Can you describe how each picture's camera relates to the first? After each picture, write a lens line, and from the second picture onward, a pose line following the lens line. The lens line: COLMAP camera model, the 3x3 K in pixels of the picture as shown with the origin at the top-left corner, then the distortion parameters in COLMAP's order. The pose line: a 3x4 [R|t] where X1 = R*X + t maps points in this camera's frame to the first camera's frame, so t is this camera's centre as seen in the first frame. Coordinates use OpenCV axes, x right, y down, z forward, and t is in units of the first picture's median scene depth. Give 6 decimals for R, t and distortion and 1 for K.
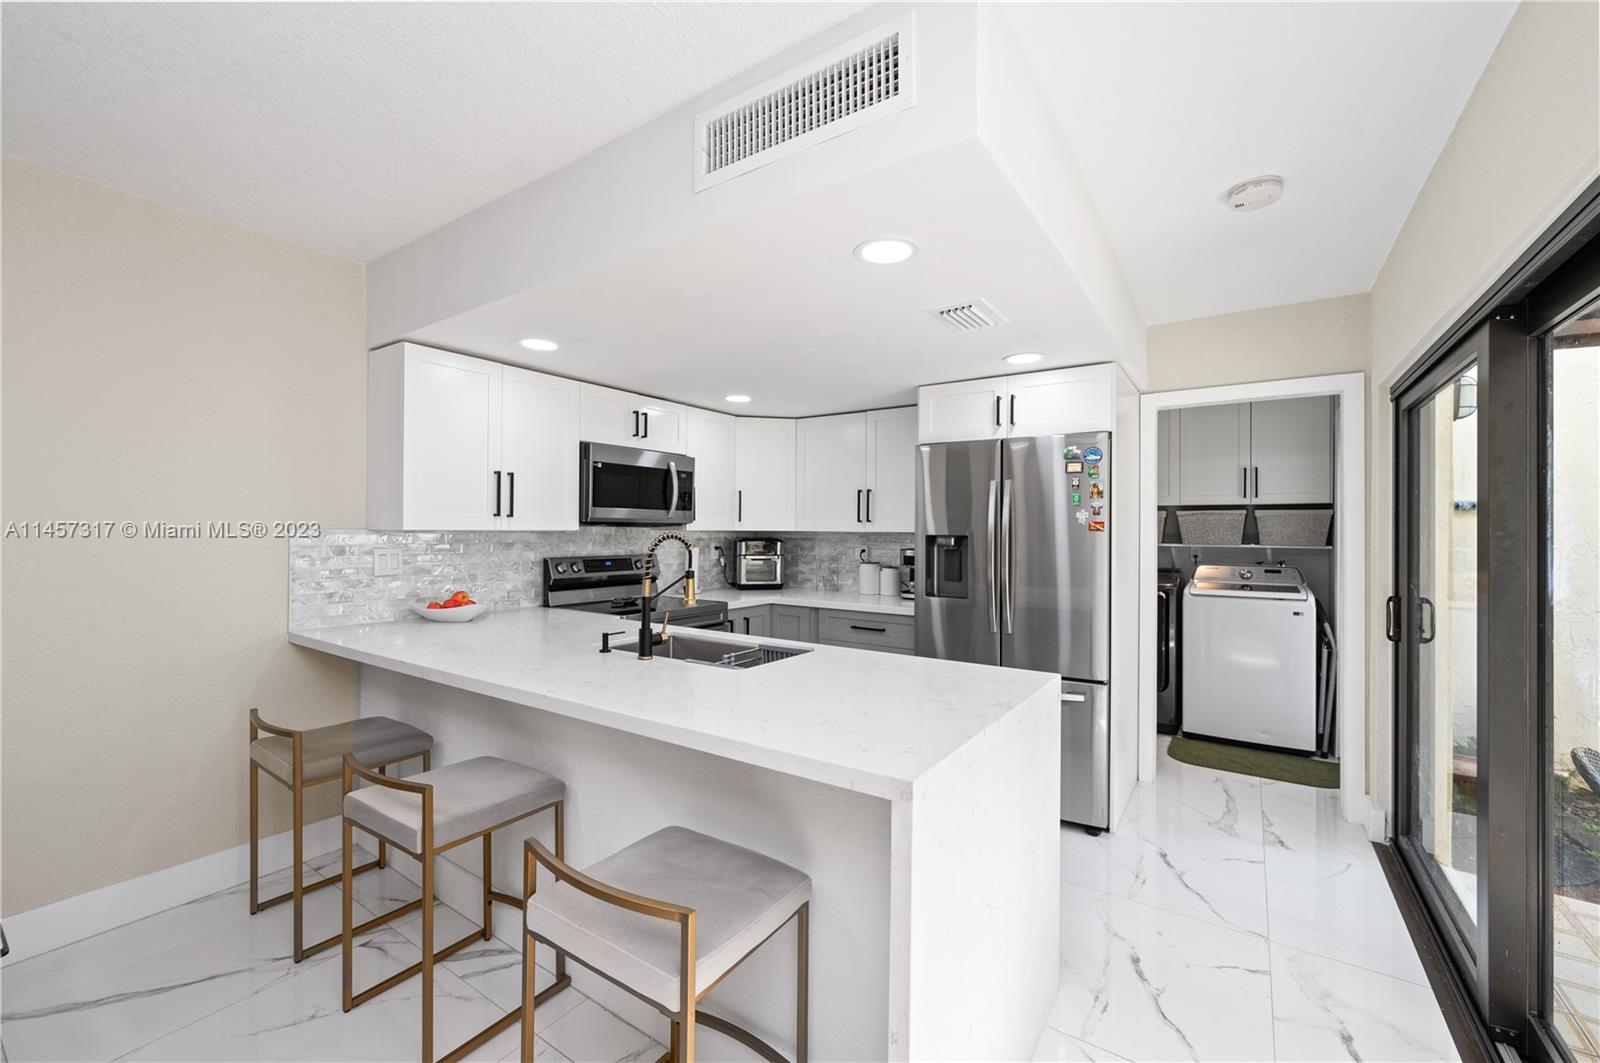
lens RADIAL K [[644.3, 0, 803.5], [0, 644.3, 530.1], [0, 0, 1]] dist [-0.001213, -0.000066]
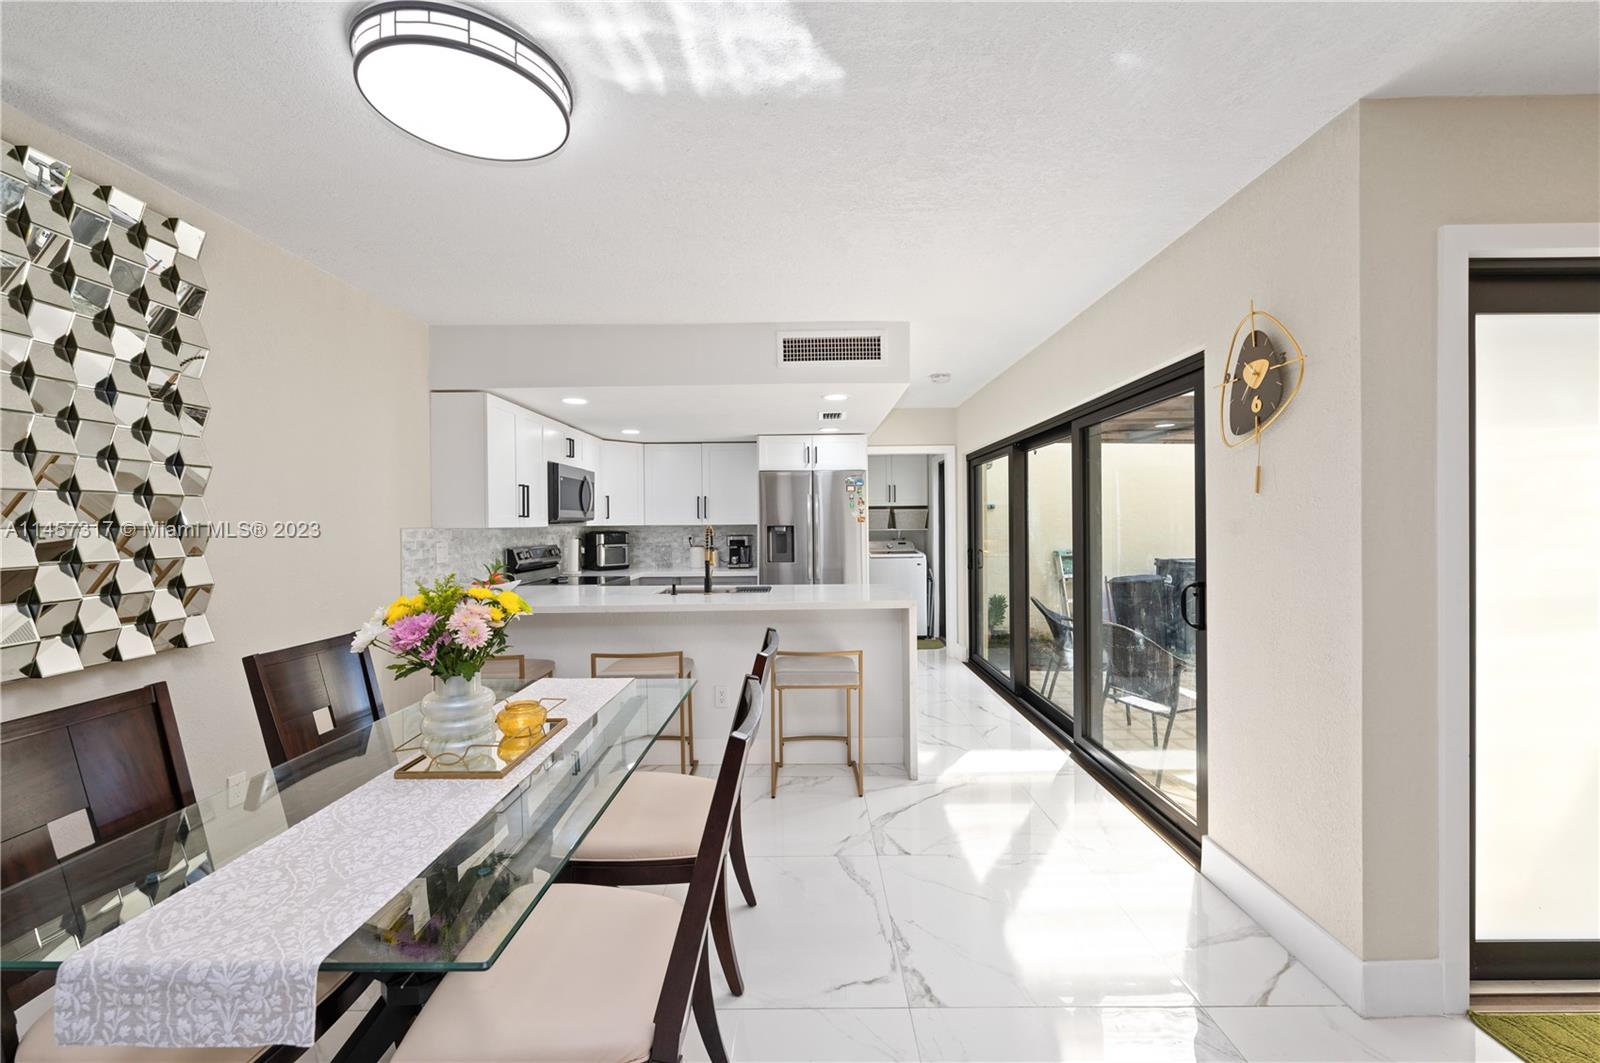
lens RADIAL K [[644.3, 0, 798.5], [0, 644.3, 528.2], [0, 0, 1]] dist [-0.001213, -0.000066]
pose [[0.828024, -0.018556, 0.560386, -0.614535], [0.014527, 0.999827, 0.011642, -0.004146], [-0.560505, -0.001499, 0.828150, -0.387118]]
